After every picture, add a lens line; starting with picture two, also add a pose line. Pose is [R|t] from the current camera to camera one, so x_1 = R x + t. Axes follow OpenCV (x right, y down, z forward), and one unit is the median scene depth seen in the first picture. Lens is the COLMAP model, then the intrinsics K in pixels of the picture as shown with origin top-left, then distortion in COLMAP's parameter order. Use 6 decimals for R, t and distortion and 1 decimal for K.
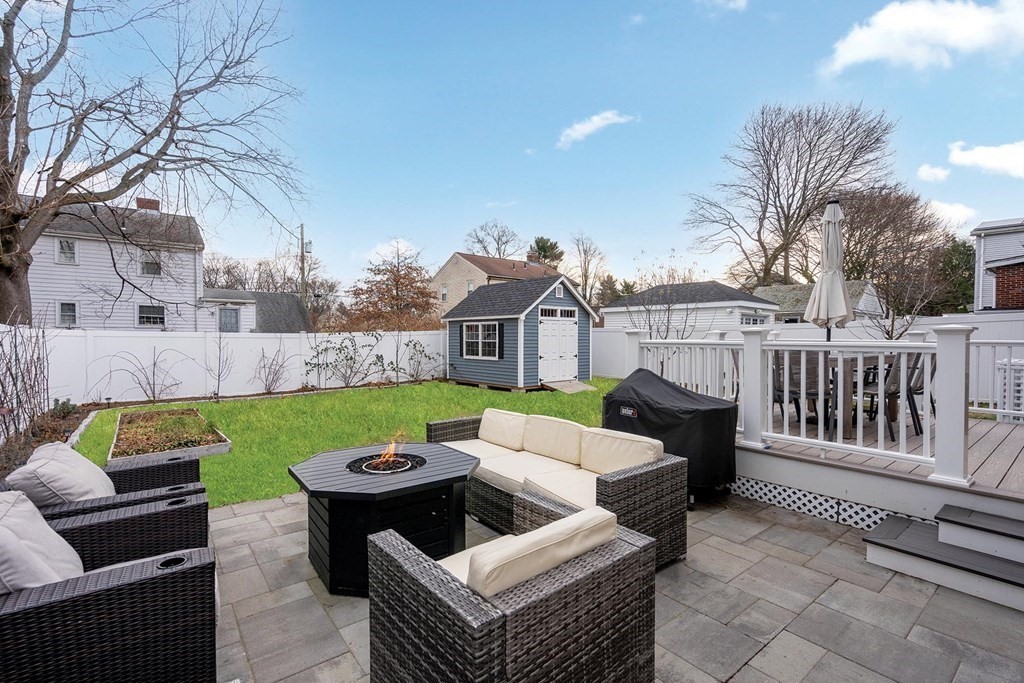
lens RADIAL K [[464.4, 0, 512.0], [0, 464.4, 341.5], [0, 0, 1]] dist [0.000953, 0.000274]
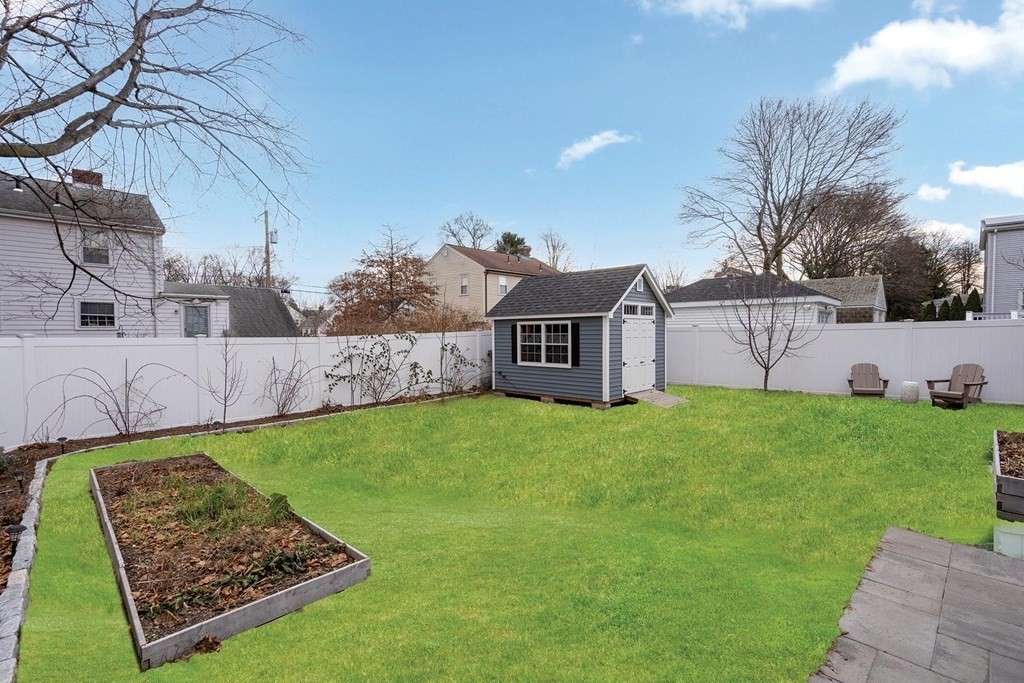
lens RADIAL K [[459.4, 0, 512.0], [0, 459.4, 341.5], [0, 0, 1]] dist [0.000146, -0.000318]
pose [[0.994595, -0.010301, 0.103315, -0.191649], [0.009482, 0.999920, 0.008413, -0.012510], [-0.103393, -0.007387, 0.994613, 0.180273]]
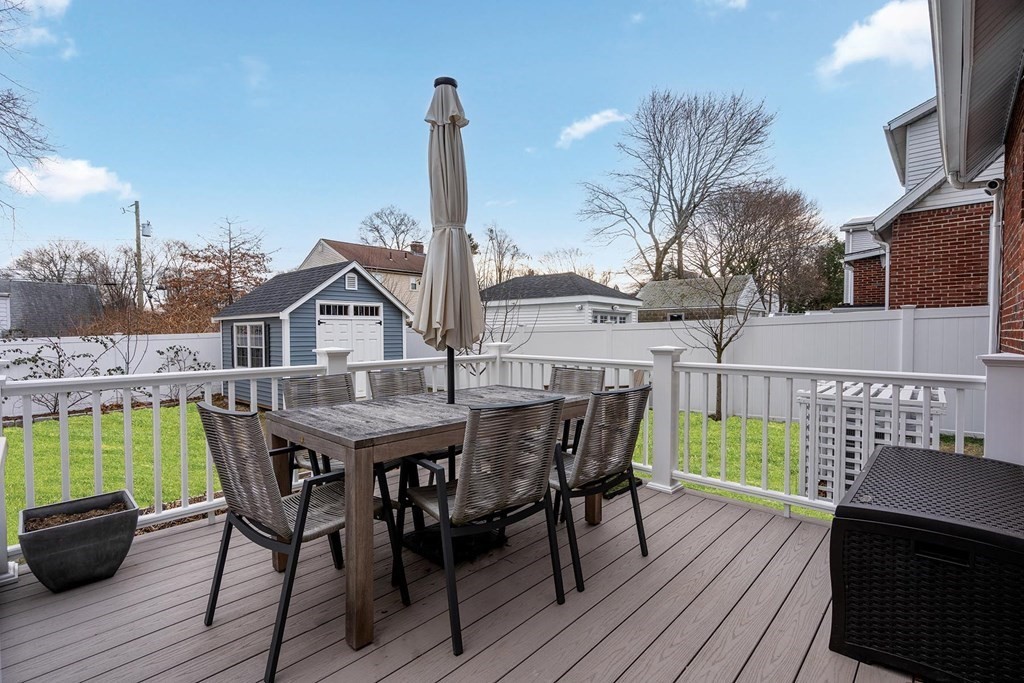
lens RADIAL K [[470.4, 0, 512.0], [0, 470.4, 341.5], [0, 0, 1]] dist [-0.002895, -0.000130]
pose [[0.989311, -0.009726, 0.145497, 0.225167], [0.008277, 0.999910, 0.010562, -0.013749], [-0.145587, -0.009245, 0.989302, 0.168939]]
